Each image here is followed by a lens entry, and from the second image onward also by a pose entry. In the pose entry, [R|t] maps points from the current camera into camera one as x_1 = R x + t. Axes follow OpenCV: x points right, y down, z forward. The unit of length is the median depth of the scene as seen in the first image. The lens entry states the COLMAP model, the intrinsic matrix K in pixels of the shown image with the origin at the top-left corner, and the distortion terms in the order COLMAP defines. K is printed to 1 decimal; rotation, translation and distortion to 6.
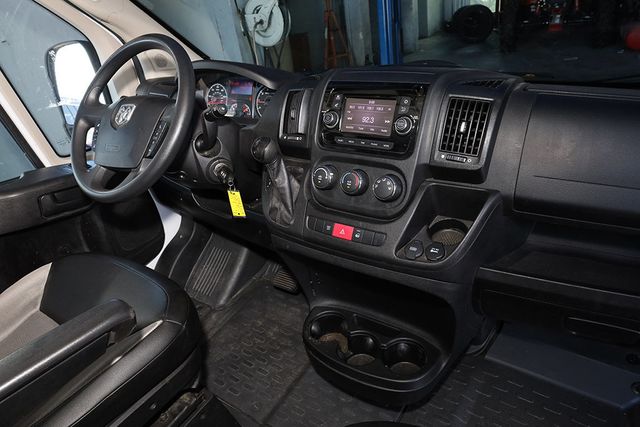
lens RADIAL K [[443.7, 0, 319.8], [0, 443.7, 216.4], [0, 0, 1]] dist [0.010623, -0.000273]
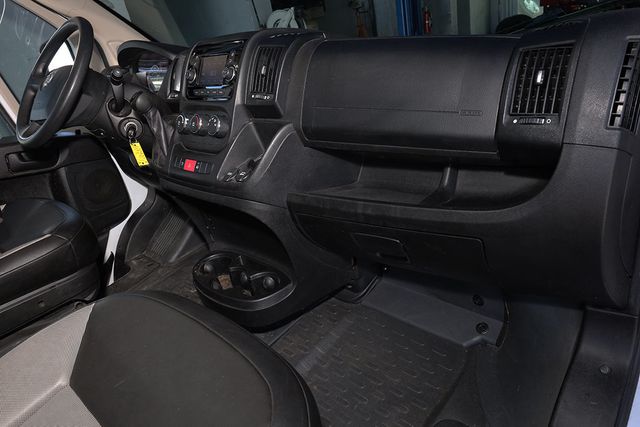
lens RADIAL K [[443.7, 0, 321.1], [0, 443.7, 214.7], [0, 0, 1]] dist [0.010623, -0.000273]
pose [[0.988789, 0.022610, -0.147594, 0.482173], [-0.030151, 0.998341, -0.049051, 0.178295], [0.146240, 0.052951, 0.987831, -0.108489]]
